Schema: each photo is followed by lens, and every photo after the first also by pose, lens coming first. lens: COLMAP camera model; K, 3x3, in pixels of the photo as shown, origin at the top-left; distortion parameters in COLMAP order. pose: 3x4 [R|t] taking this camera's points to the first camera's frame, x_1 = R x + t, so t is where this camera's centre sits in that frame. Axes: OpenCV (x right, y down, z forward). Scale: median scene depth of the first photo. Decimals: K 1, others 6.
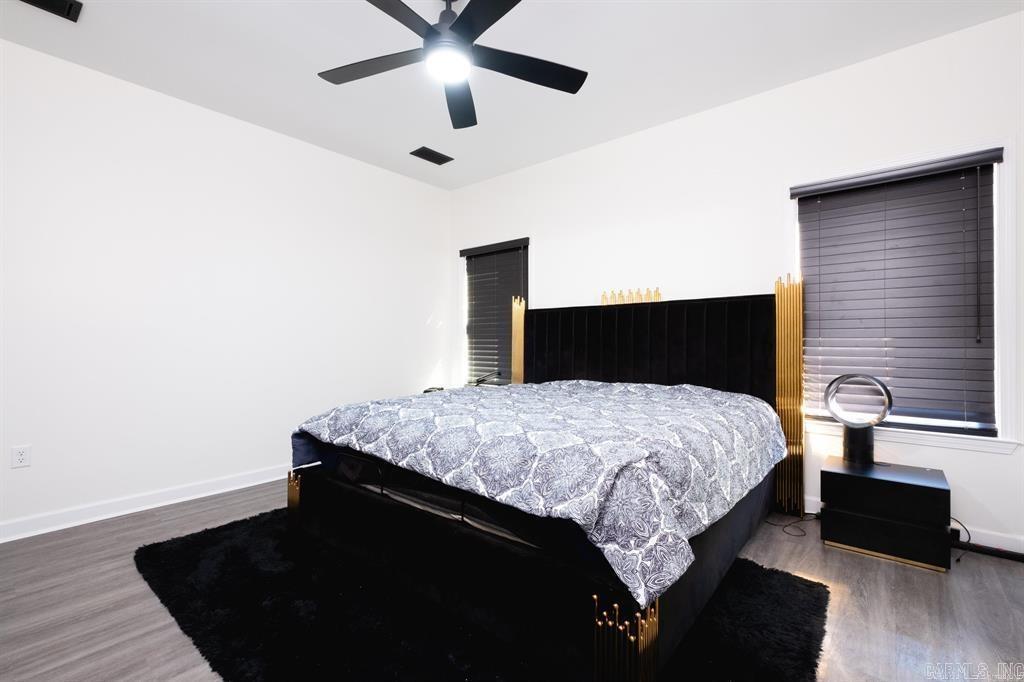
lens RADIAL K [[458.4, 0, 514.7], [0, 458.4, 339.6], [0, 0, 1]] dist [0.012178, -0.003559]
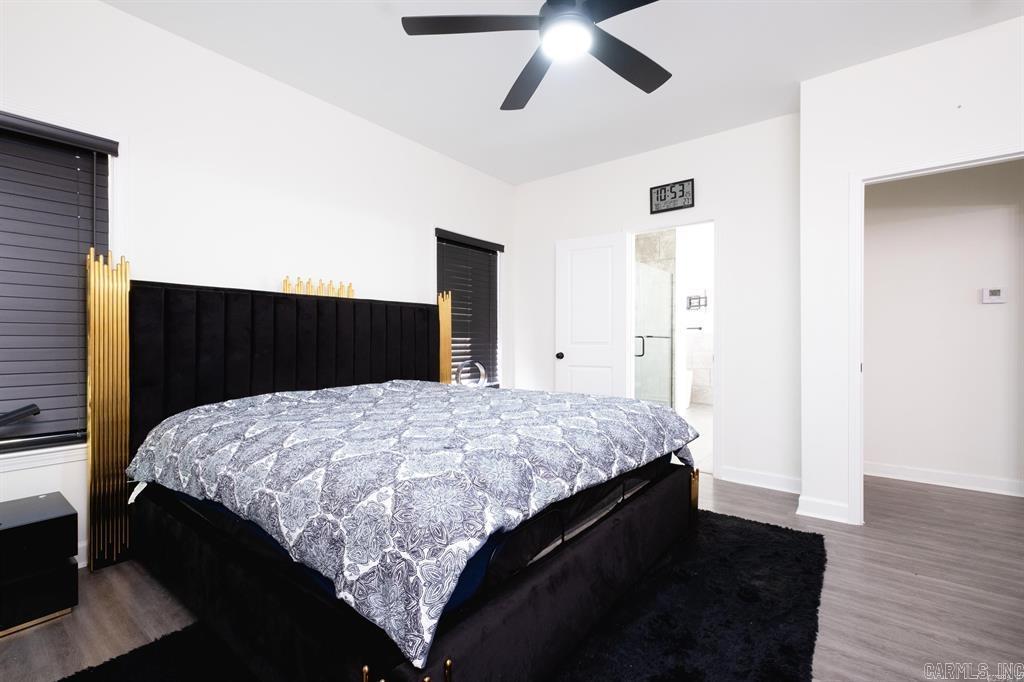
lens RADIAL K [[458.4, 0, 515.0], [0, 458.4, 342.0], [0, 0, 1]] dist [0.012178, -0.003559]
pose [[-0.045455, -0.001424, 0.998965, -0.765891], [-0.005236, 0.999986, 0.001188, 0.005762], [-0.998953, -0.005176, -0.045462, 0.827957]]
